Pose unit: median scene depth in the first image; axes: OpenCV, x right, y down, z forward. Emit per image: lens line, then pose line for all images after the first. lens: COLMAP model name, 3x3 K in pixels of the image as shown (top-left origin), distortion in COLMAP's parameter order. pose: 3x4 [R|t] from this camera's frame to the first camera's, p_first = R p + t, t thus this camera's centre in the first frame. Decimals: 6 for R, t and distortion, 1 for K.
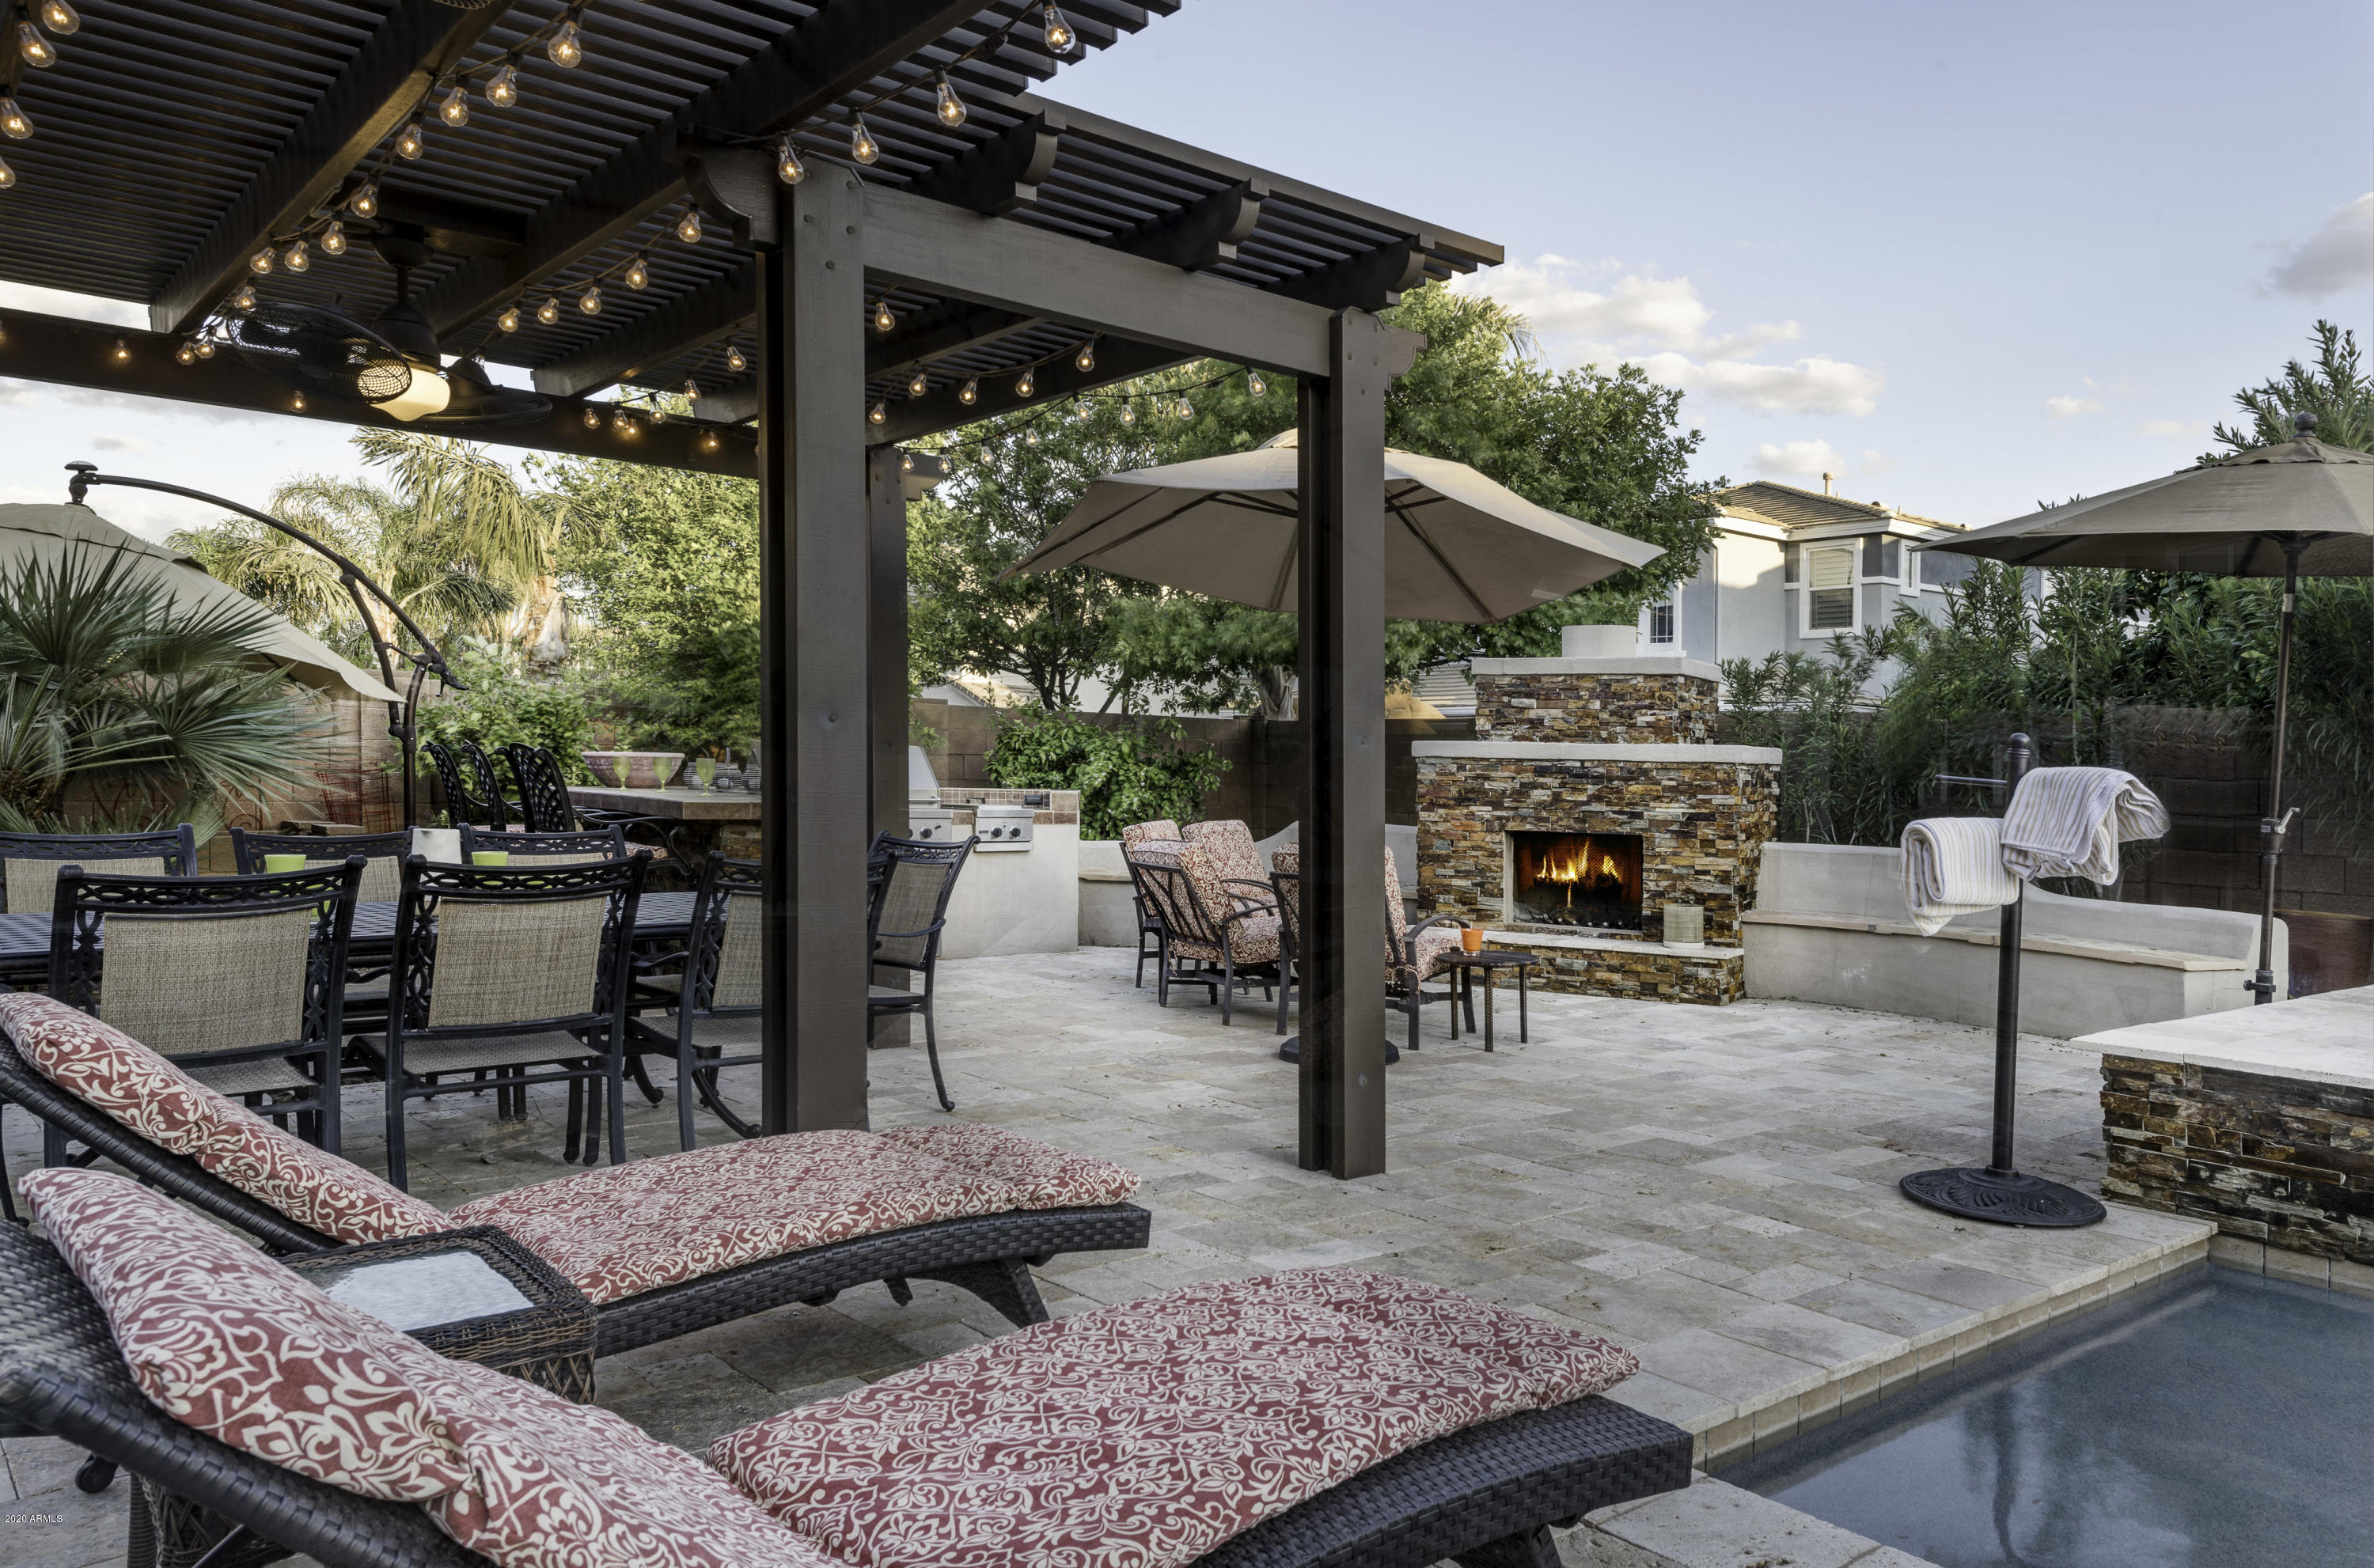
lens RADIAL K [[1441.1, 0, 1183.1], [0, 1441.1, 768.4], [0, 0, 1]] dist [0.002158, -0.003366]
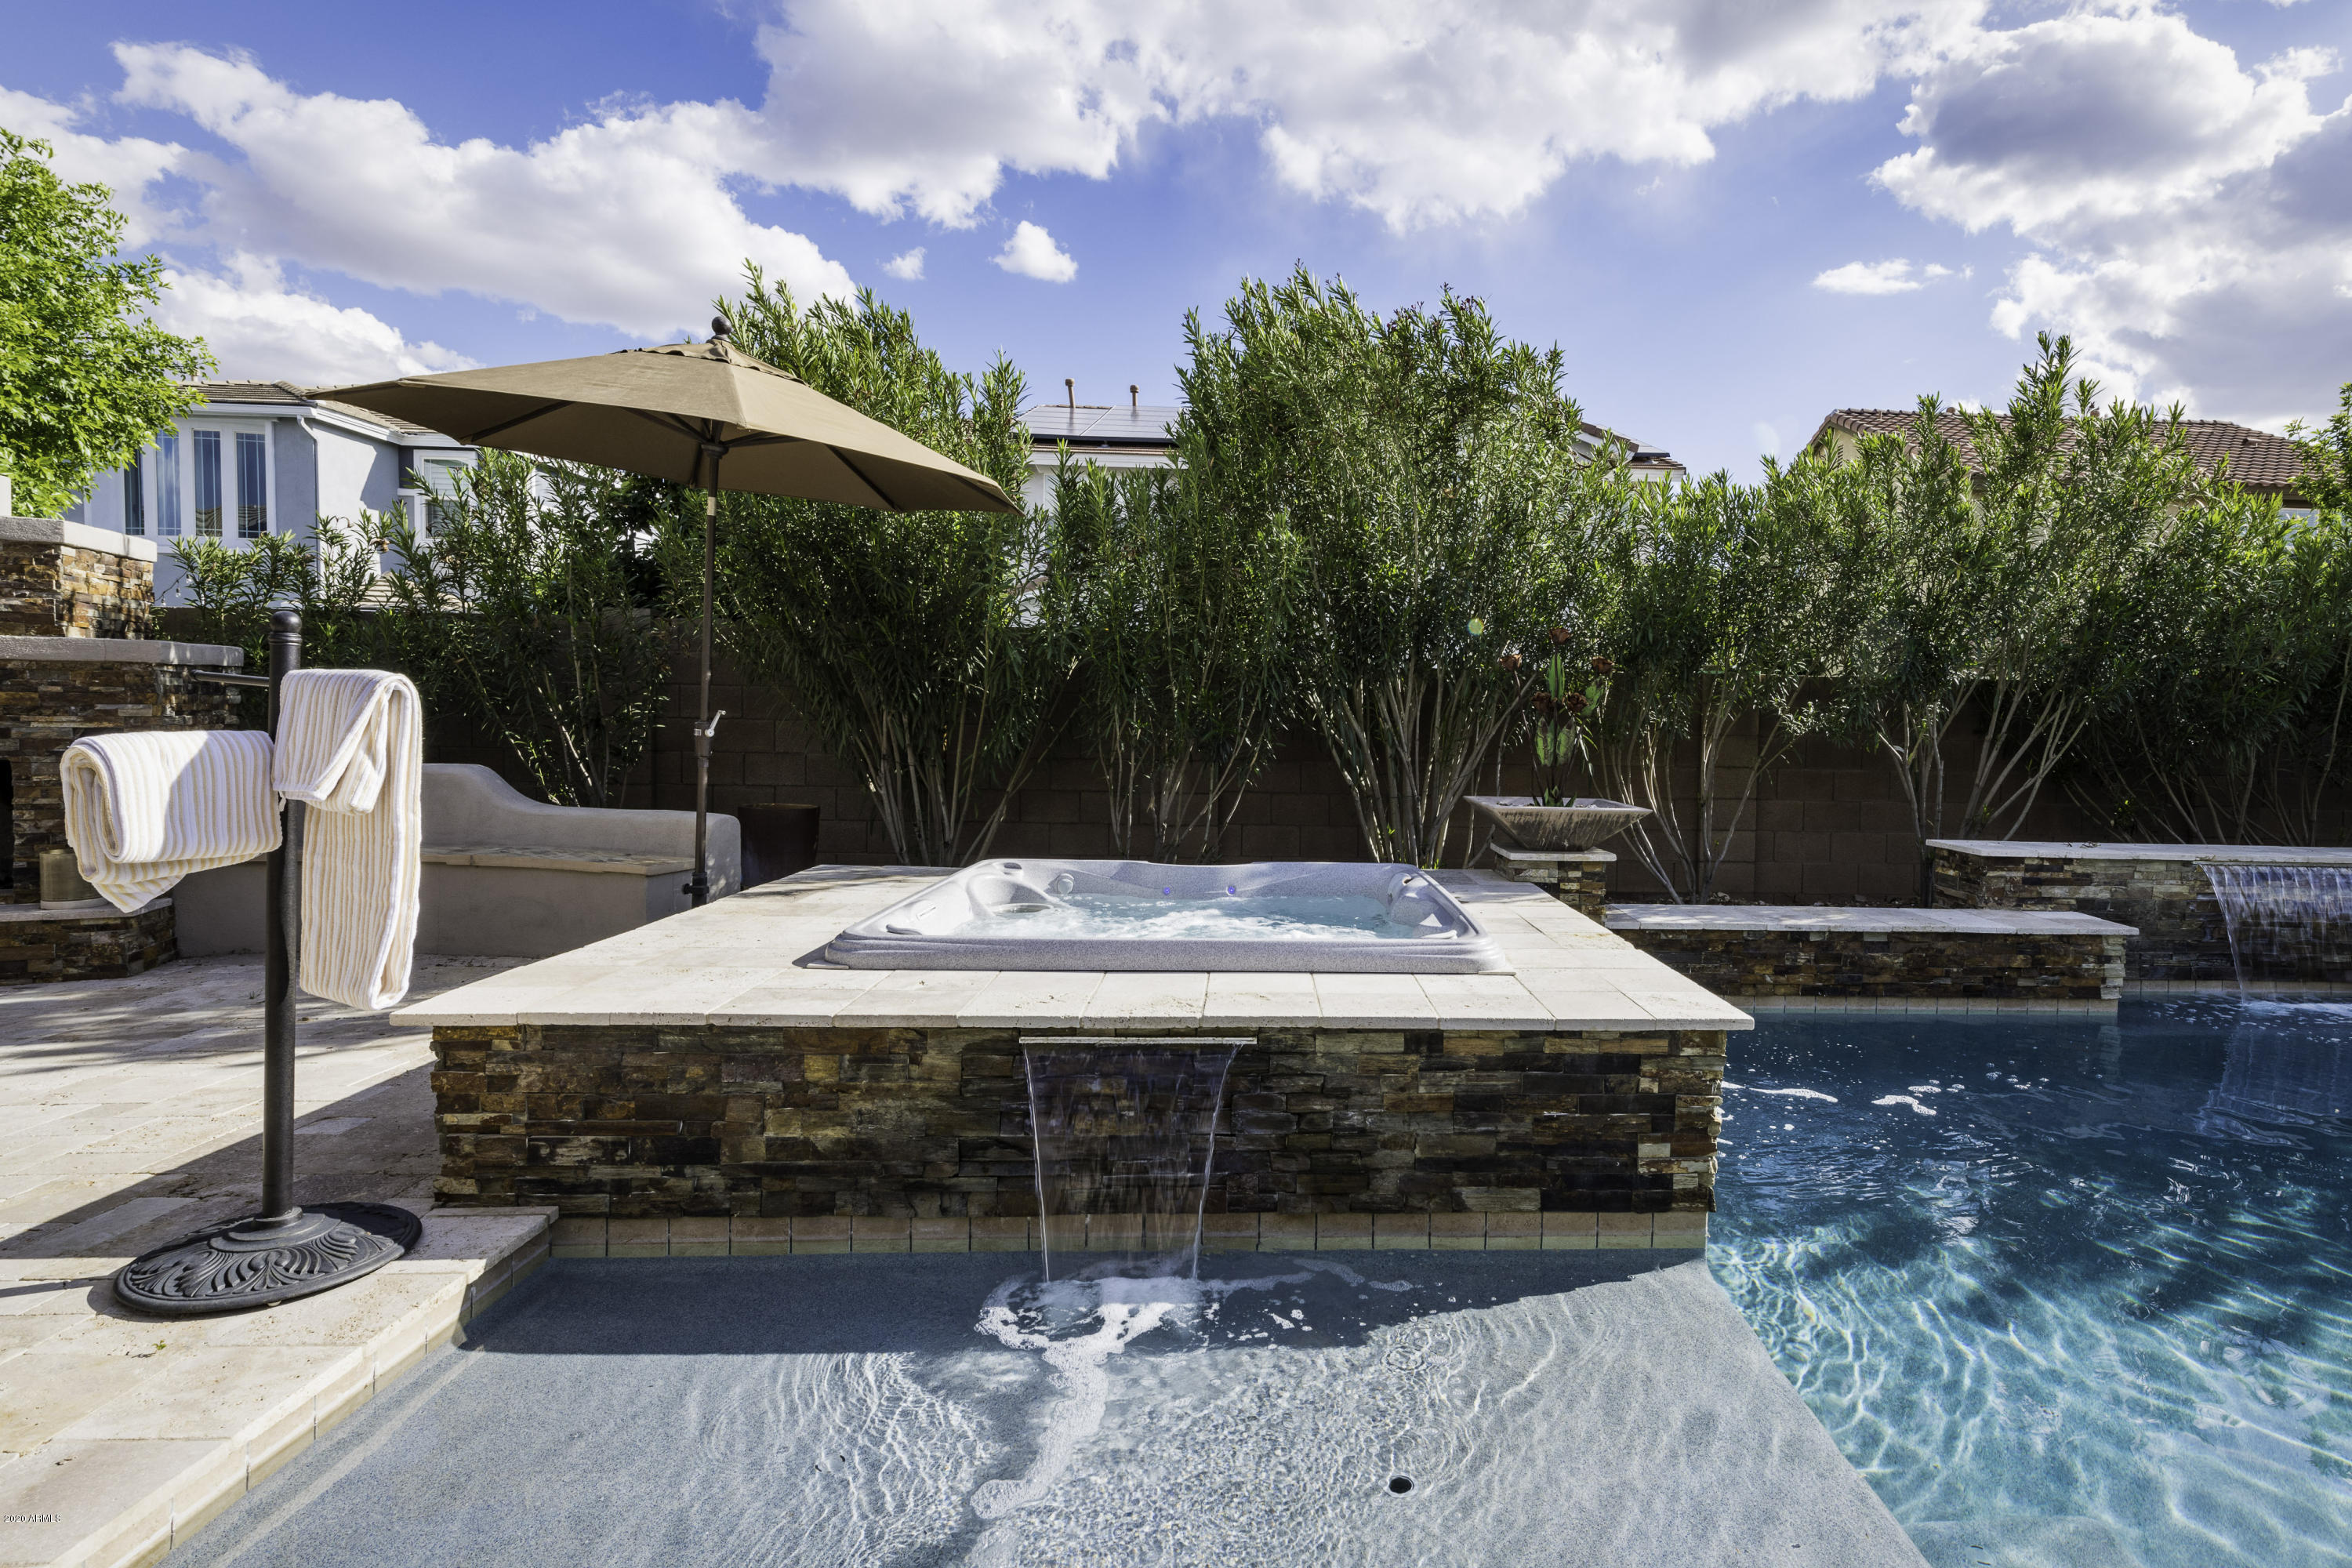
lens RADIAL K [[1565.5, 0, 1173.8], [0, 1565.5, 782.4], [0, 0, 1]] dist [-0.001664, -0.000186]
pose [[0.614237, -0.048909, 0.787604, 0.224465], [-0.005374, 0.997795, 0.066152, 0.006203], [-0.789103, -0.044865, 0.612620, 0.163819]]
